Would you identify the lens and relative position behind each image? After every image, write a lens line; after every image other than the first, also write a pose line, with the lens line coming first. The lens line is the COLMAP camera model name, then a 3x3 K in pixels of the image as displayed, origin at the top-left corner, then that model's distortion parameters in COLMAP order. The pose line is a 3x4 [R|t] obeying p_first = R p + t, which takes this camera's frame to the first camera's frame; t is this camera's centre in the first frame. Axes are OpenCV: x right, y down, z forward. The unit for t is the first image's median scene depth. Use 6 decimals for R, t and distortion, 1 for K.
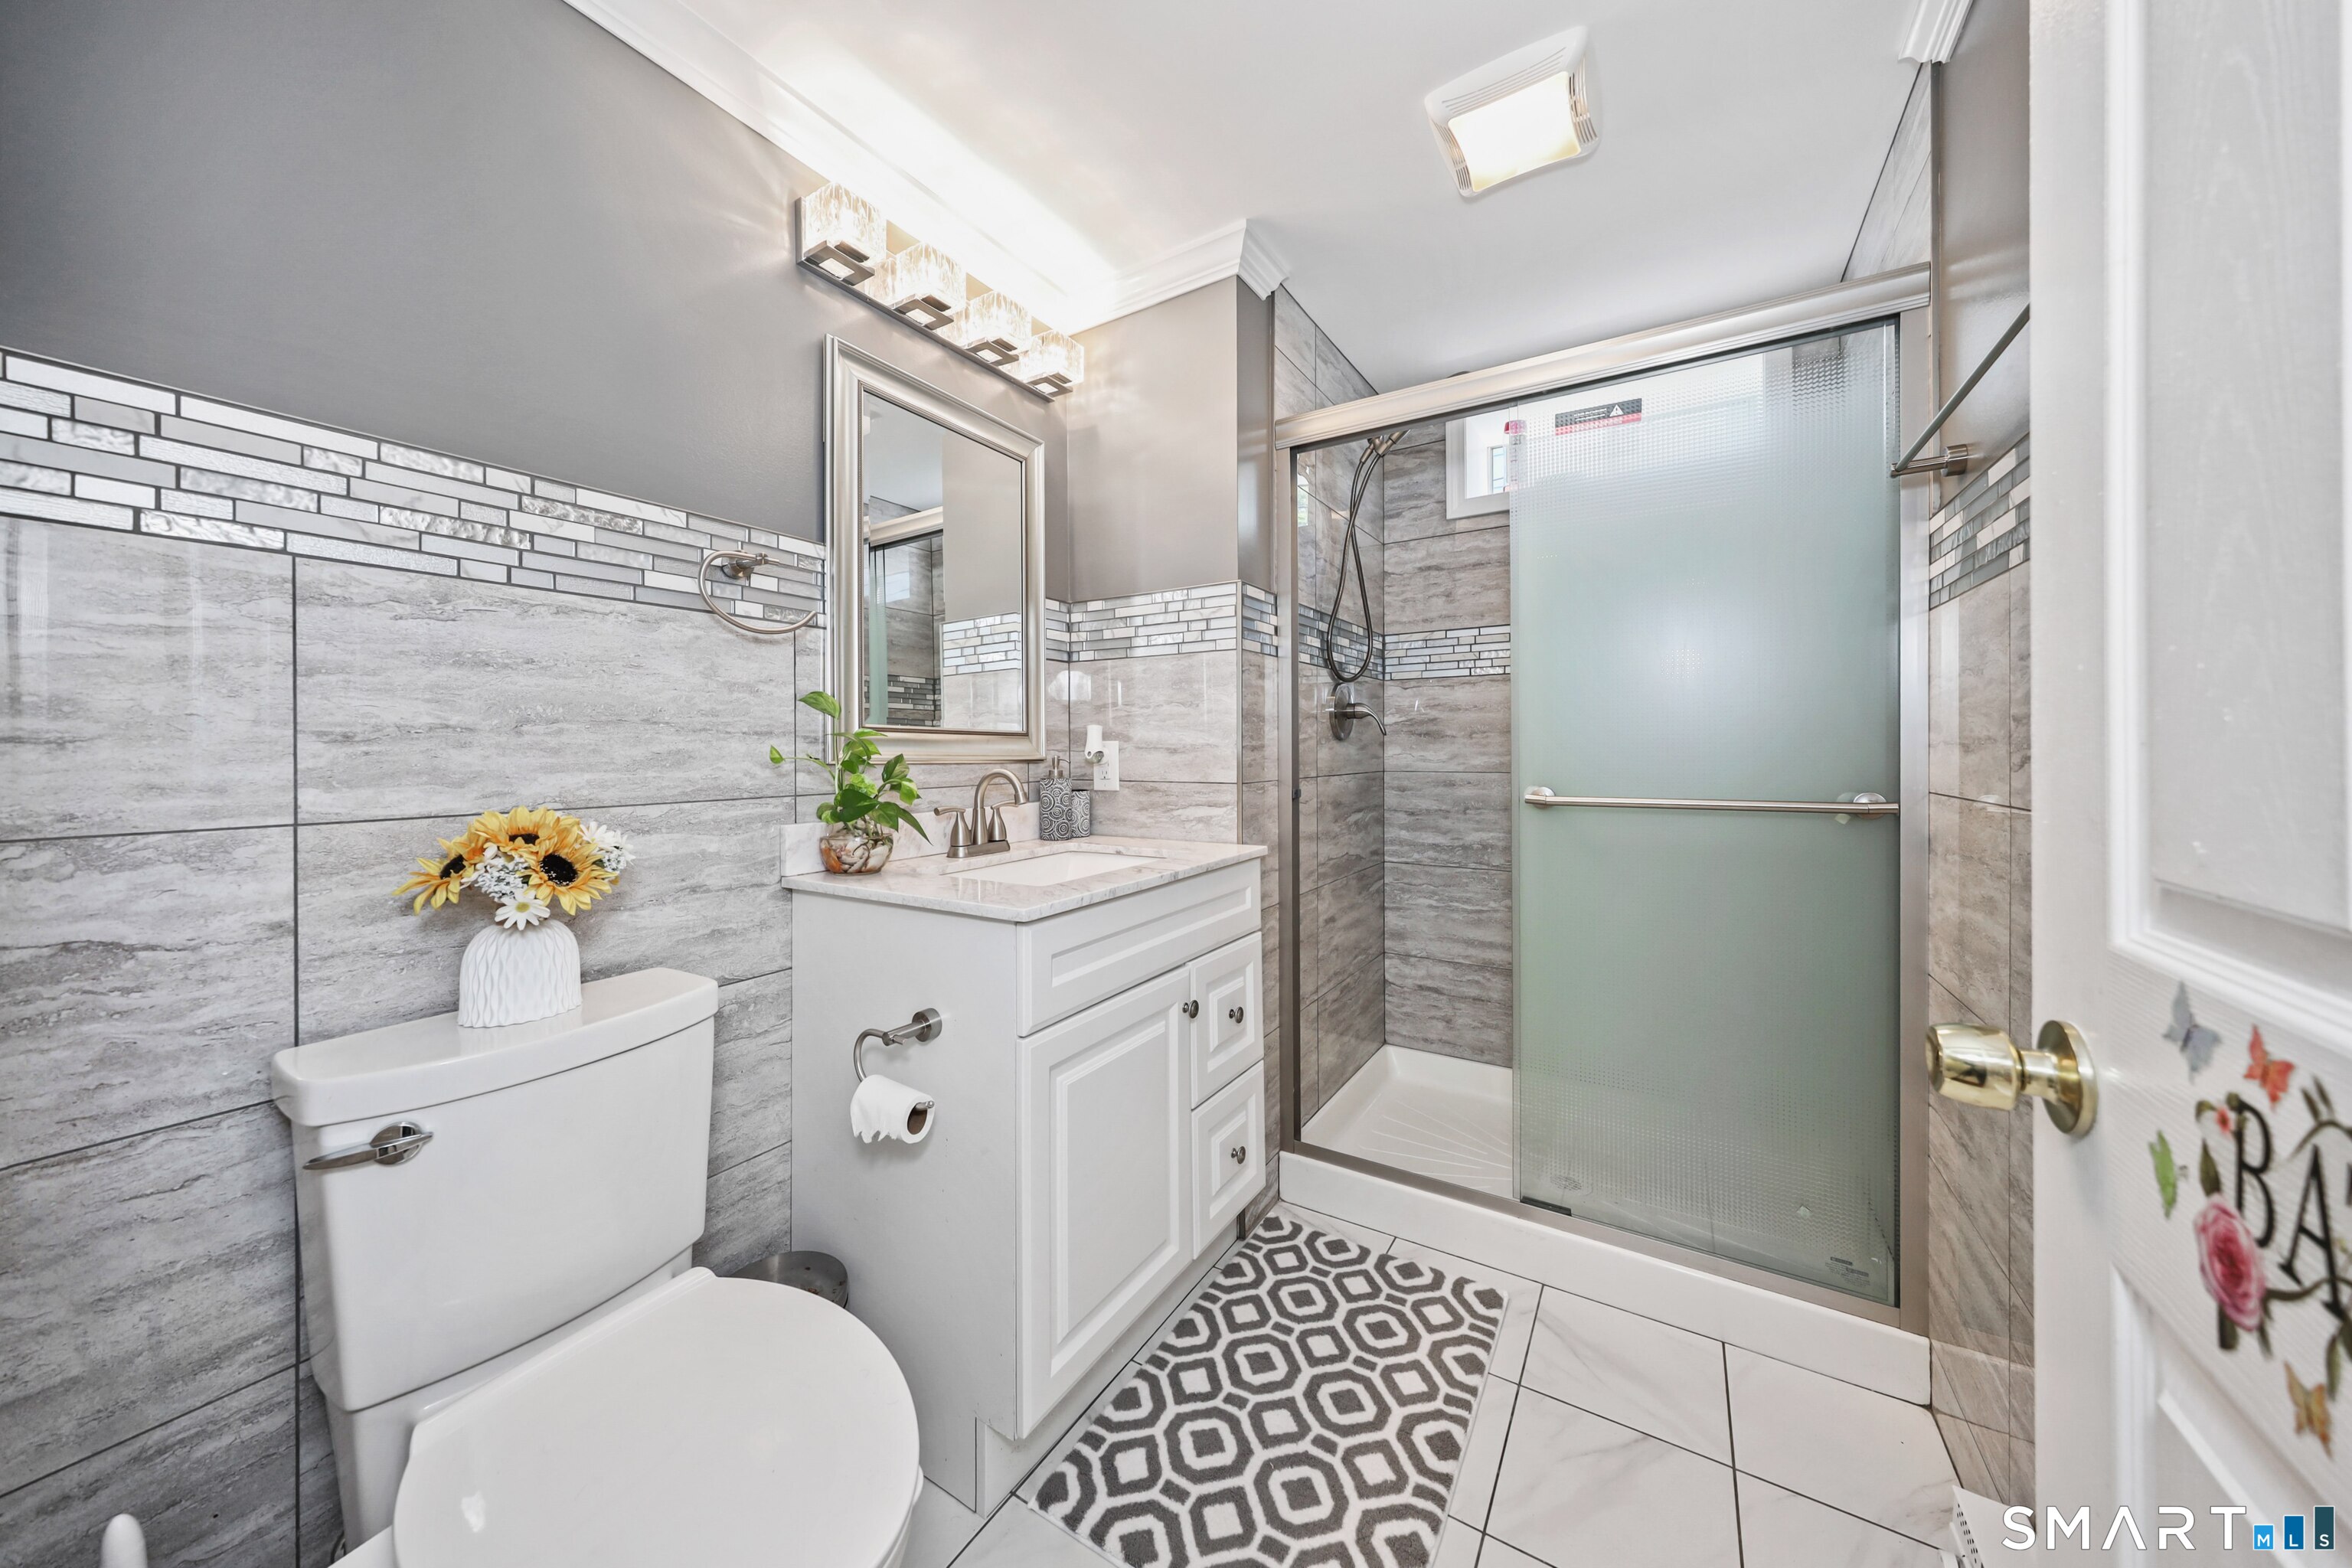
lens RADIAL K [[786.7, 0, 1176.6], [0, 786.7, 764.2], [0, 0, 1]] dist [0.005122, -0.000123]
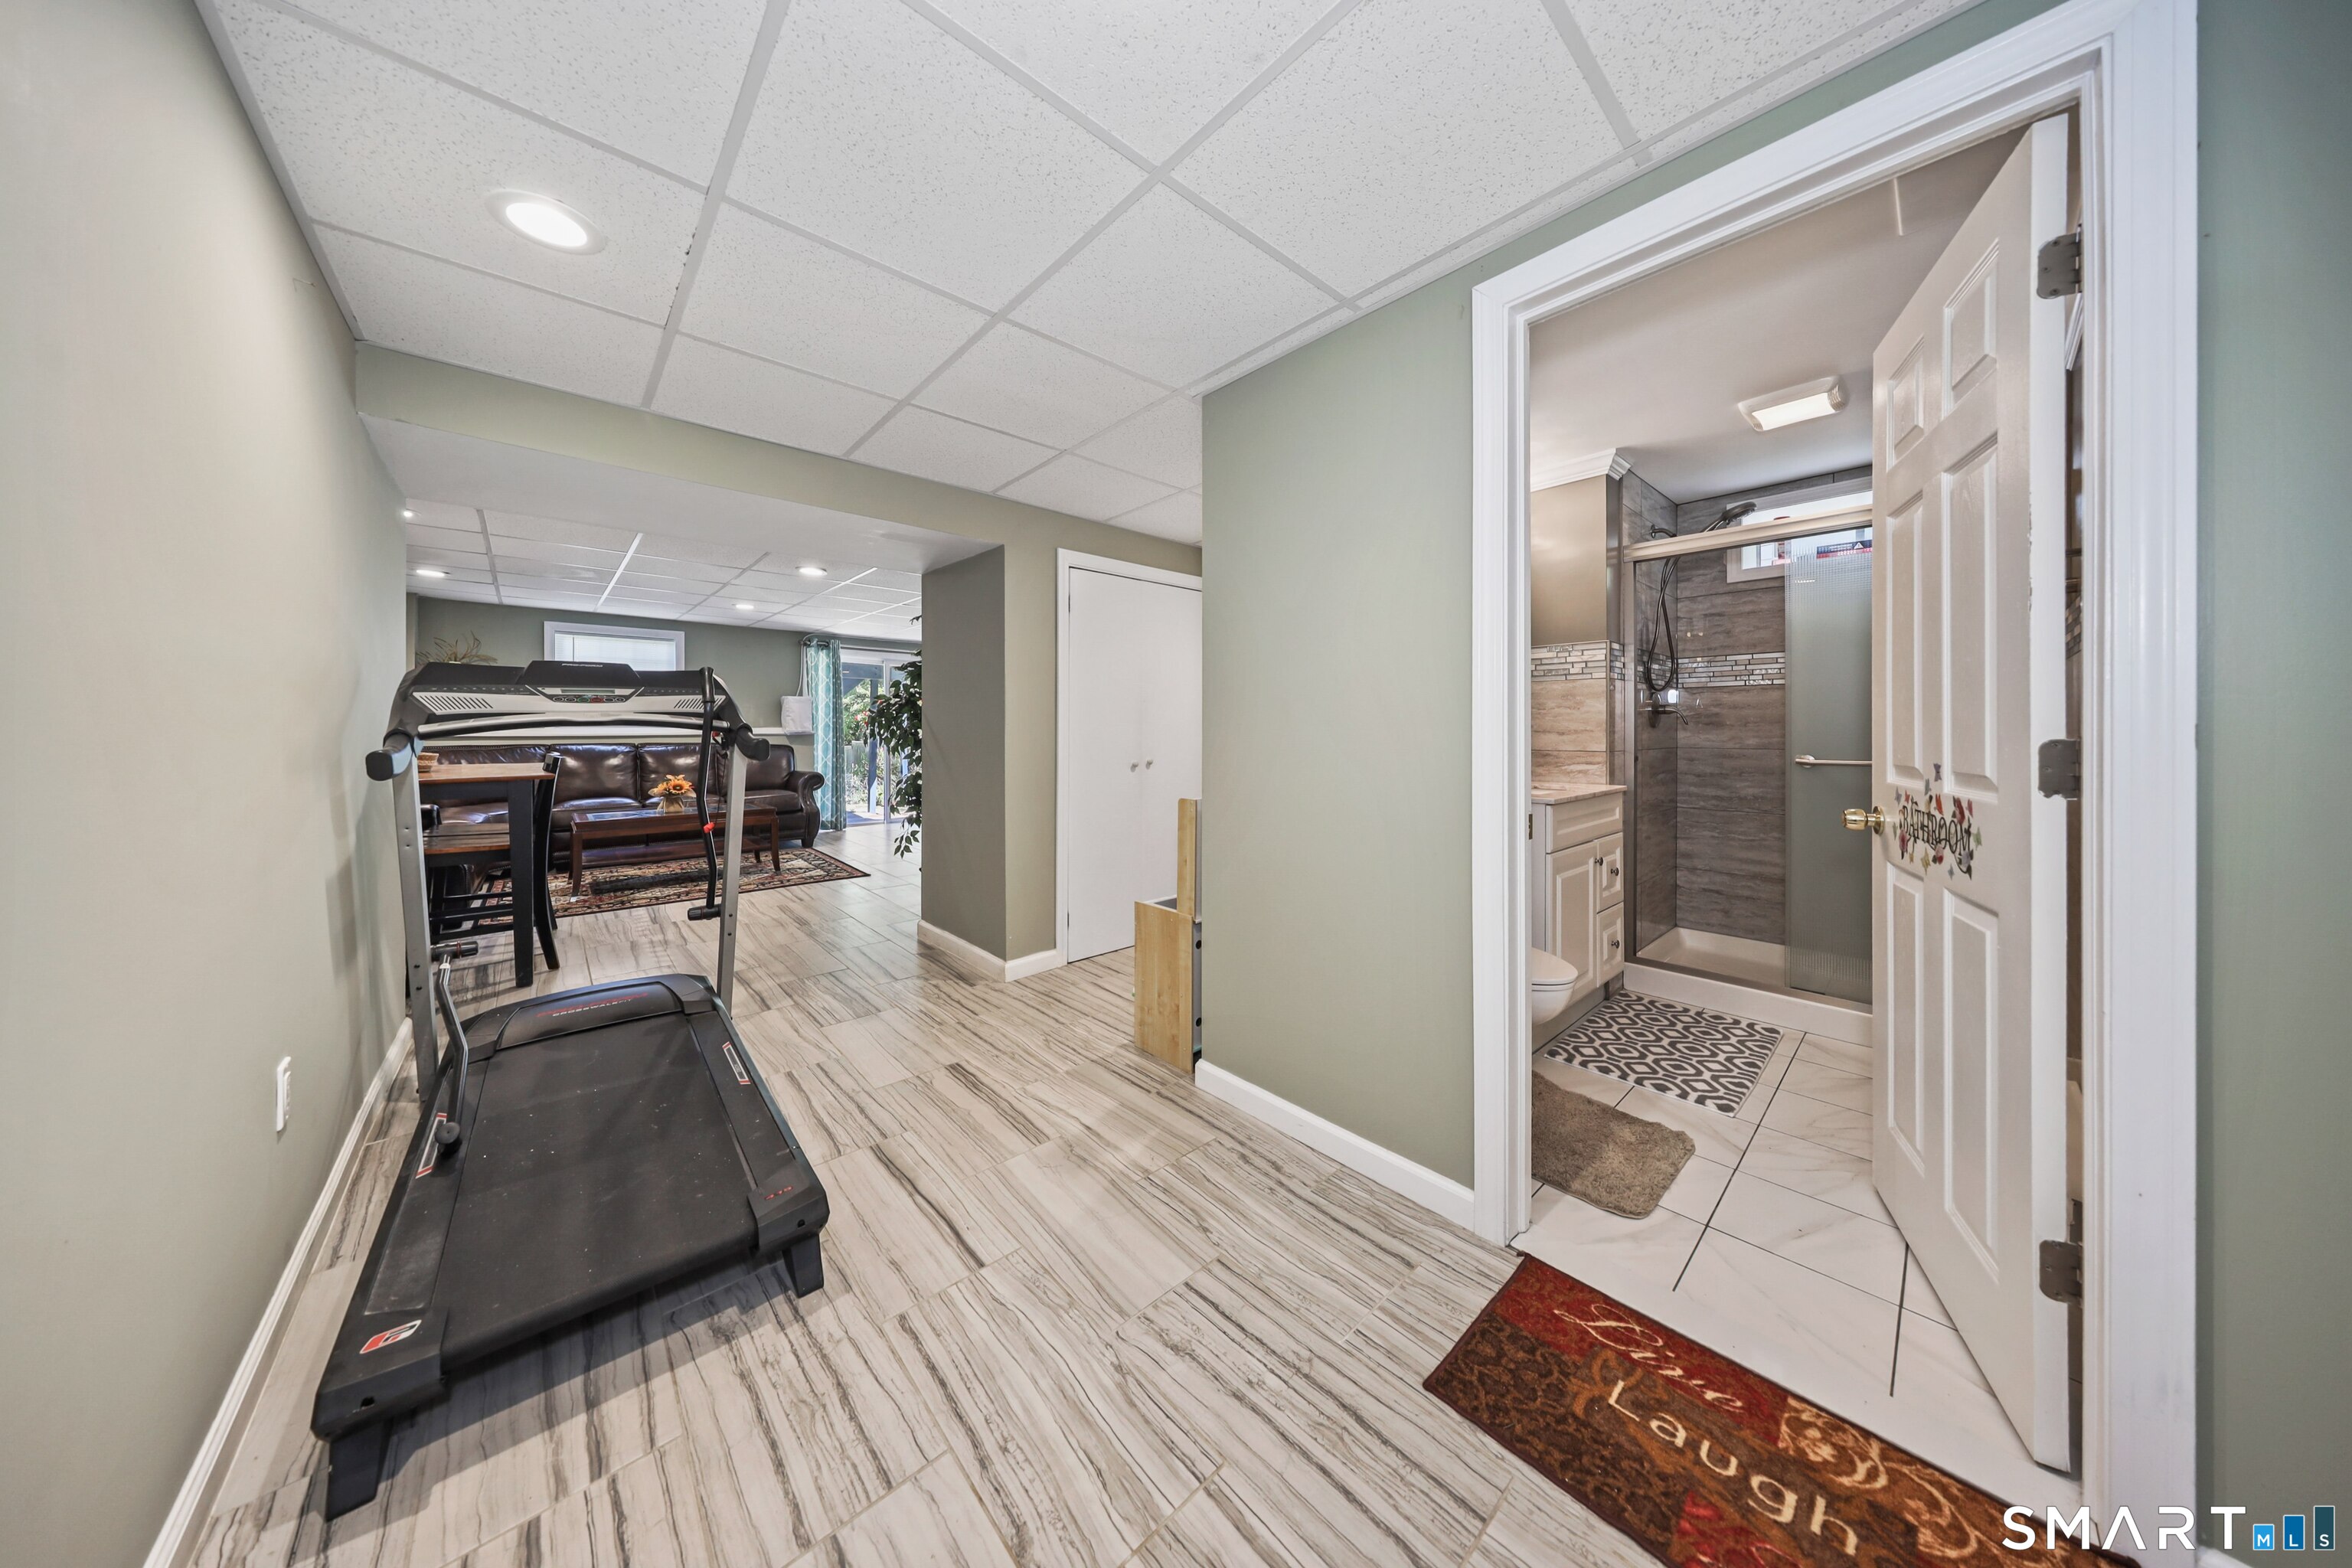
lens RADIAL K [[708.2, 0, 1173.3], [0, 708.2, 741.8], [0, 0, 1]] dist [0.001122, 0.000215]
pose [[0.961852, 0.006639, -0.273489, -0.402992], [-0.008191, 0.999956, -0.004533, 0.015628], [0.273447, 0.006600, 0.961864, -0.792224]]
